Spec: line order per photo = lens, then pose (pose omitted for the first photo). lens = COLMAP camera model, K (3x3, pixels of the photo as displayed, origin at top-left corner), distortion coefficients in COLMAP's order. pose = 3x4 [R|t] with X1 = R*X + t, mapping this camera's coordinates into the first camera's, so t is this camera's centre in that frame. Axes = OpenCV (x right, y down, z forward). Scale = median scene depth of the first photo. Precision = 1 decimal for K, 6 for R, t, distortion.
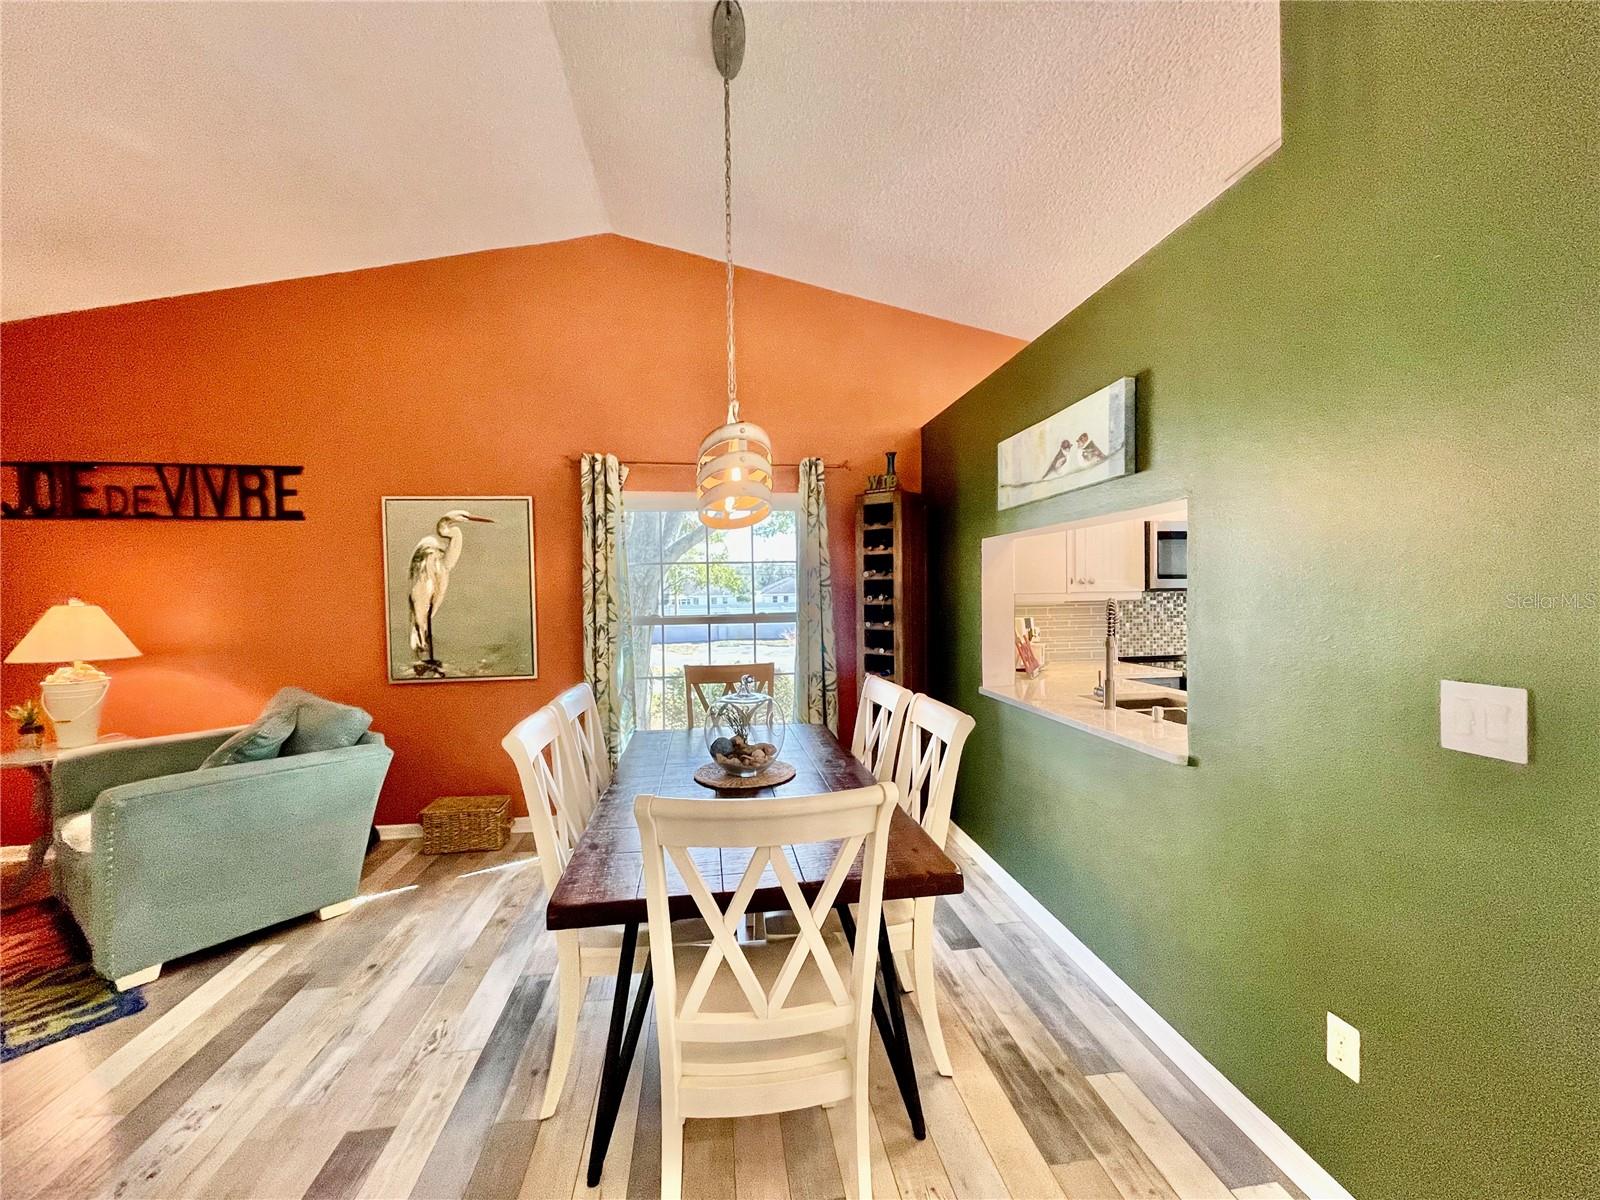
lens RADIAL K [[639.7, 0, 797.7], [0, 639.7, 601.4], [0, 0, 1]] dist [-0.003390, -0.000511]
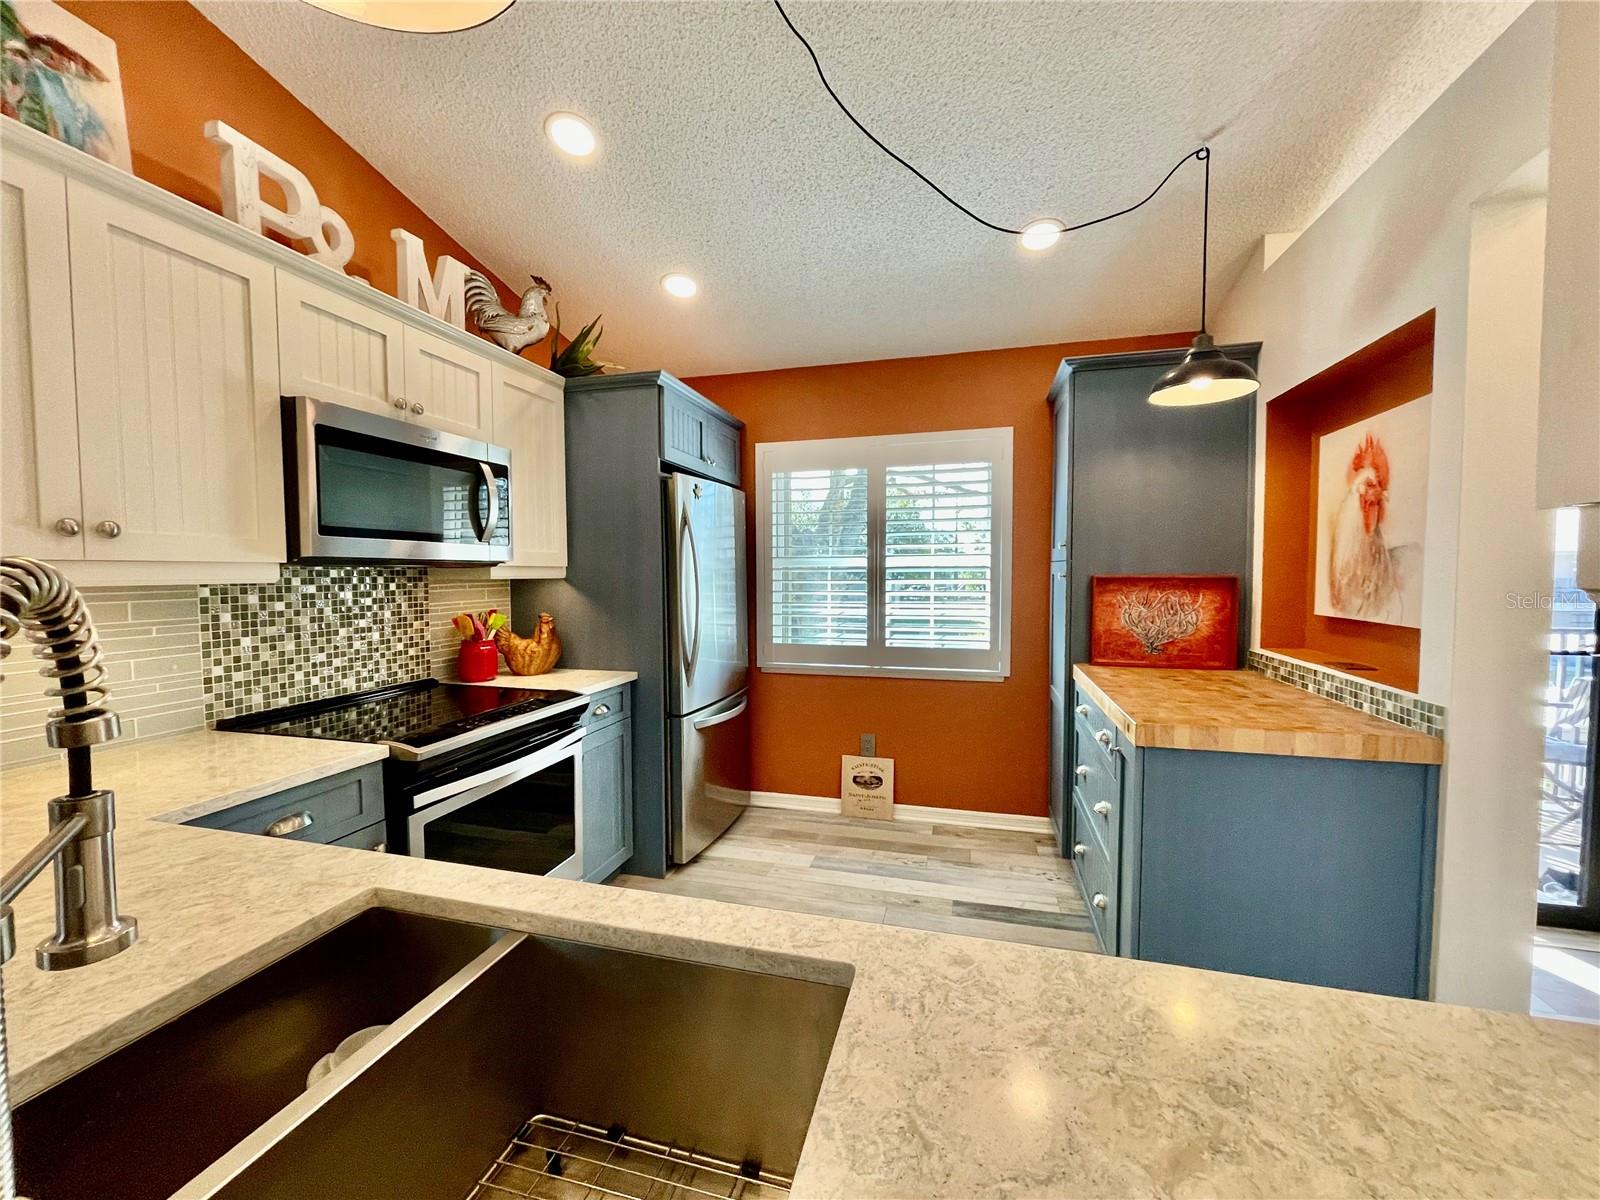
lens RADIAL K [[639.7, 0, 797.7], [0, 639.7, 601.4], [0, 0, 1]] dist [-0.003390, -0.000511]
pose [[0.394639, -0.028961, 0.918380, 0.265120], [0.010023, 0.999579, 0.027214, 0.001162], [-0.918782, -0.001535, 0.394763, 0.480975]]
